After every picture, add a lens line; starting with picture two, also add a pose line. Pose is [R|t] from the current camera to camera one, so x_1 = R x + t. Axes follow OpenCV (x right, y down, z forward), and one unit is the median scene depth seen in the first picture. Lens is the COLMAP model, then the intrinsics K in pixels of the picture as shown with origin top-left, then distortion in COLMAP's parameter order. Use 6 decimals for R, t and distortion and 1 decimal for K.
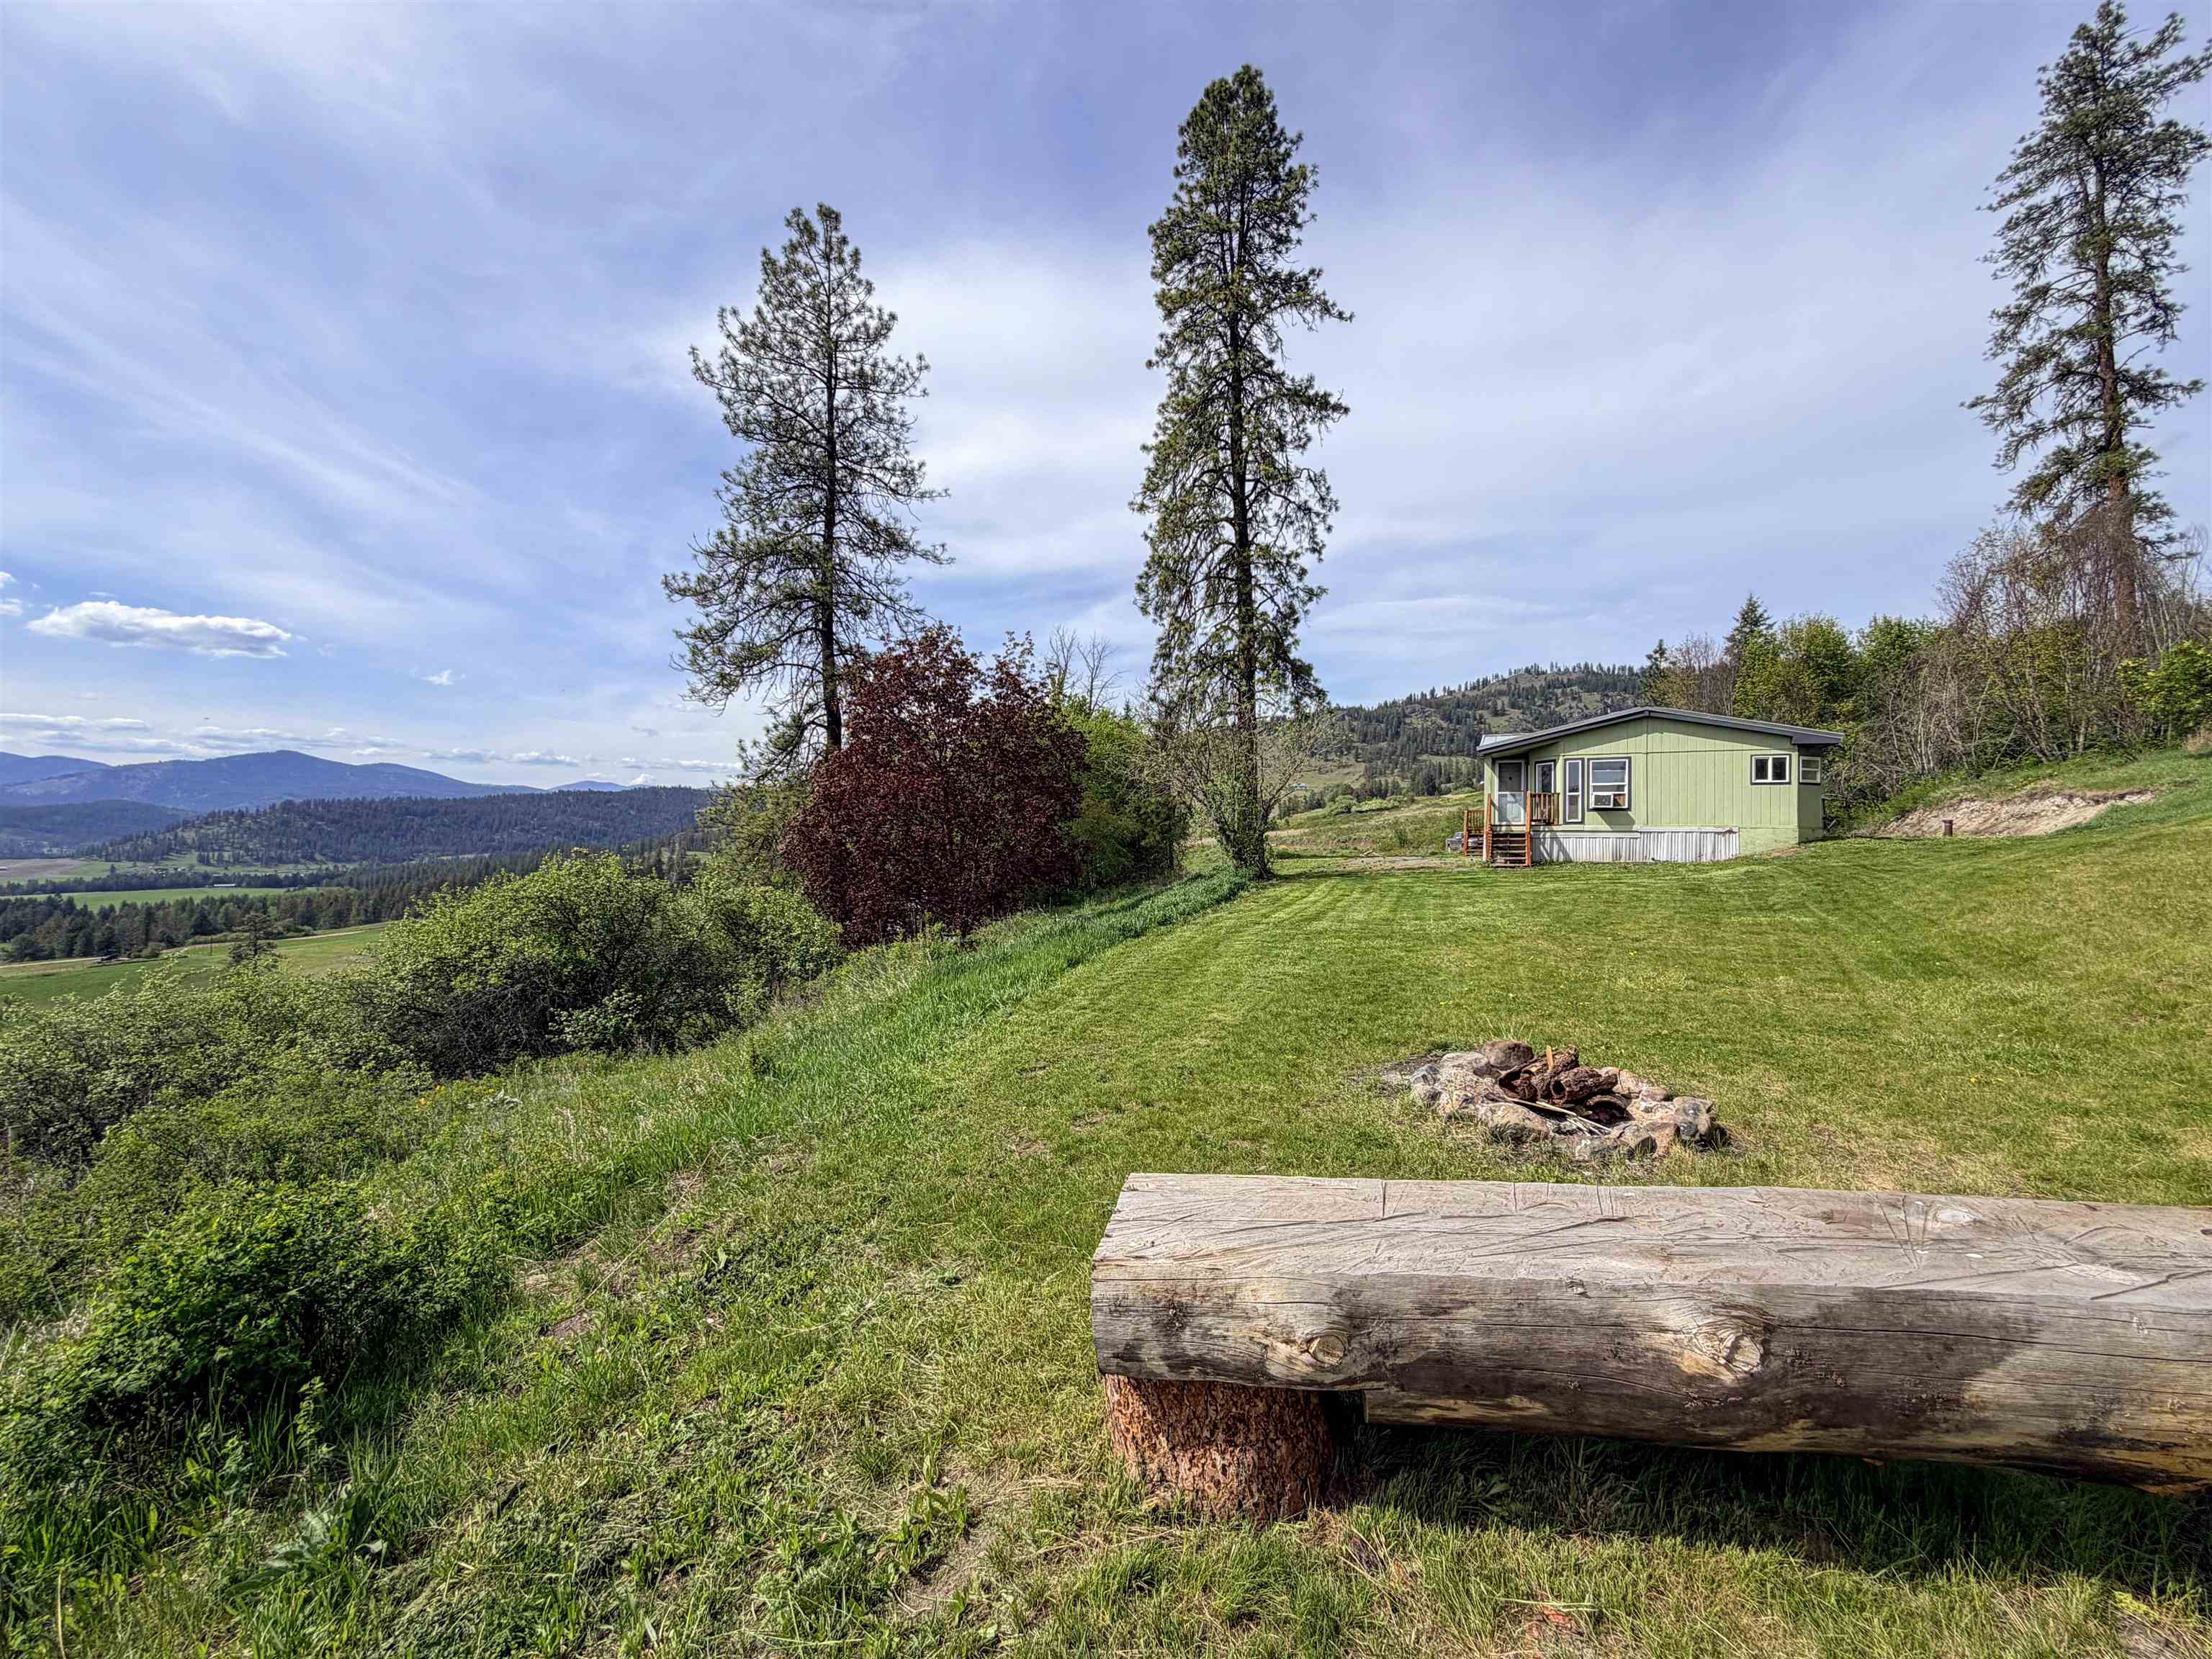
lens RADIAL K [[916.9, 0, 1090.0], [0, 916.9, 835.0], [0, 0, 1]] dist [-0.011363, 0.000153]
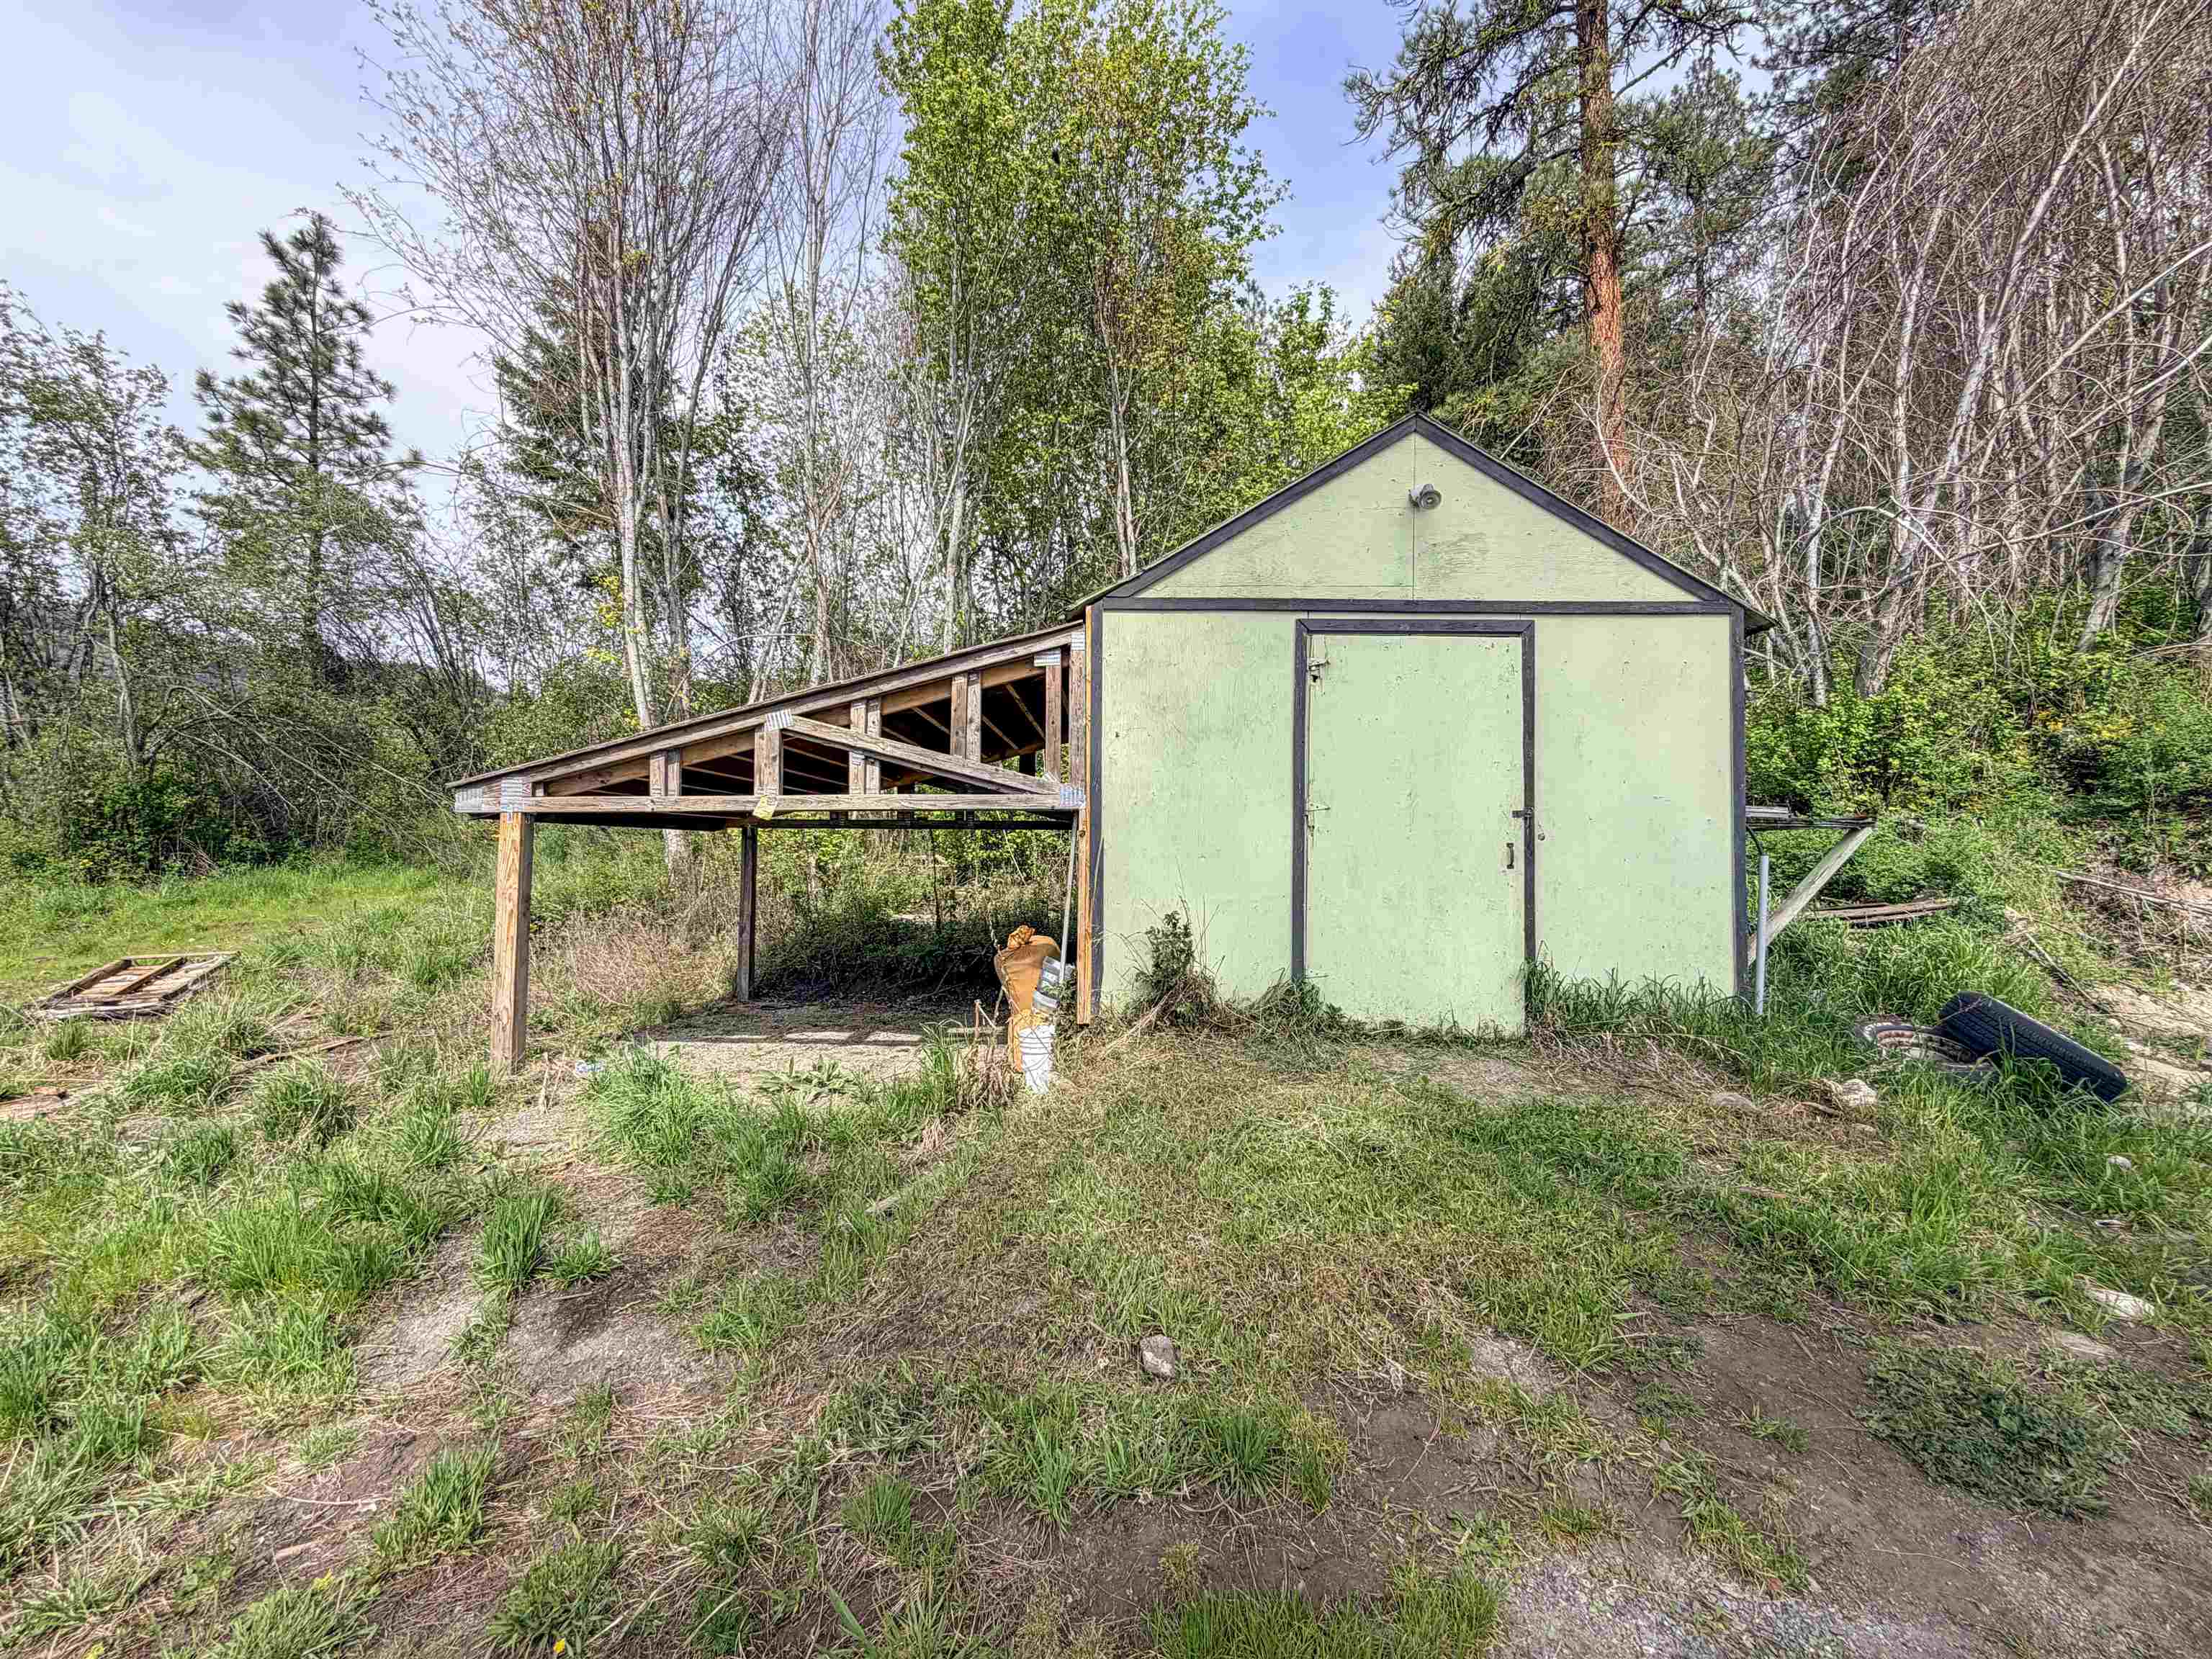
lens RADIAL K [[889.5, 0, 1093.4], [0, 889.5, 832.0], [0, 0, 1]] dist [0.000093, 0.001023]
pose [[0.219784, 0.032100, 0.975020, 0.640814], [-0.021342, 0.999378, -0.028091, -0.010454], [-0.975315, -0.014635, 0.220333, 1.092471]]
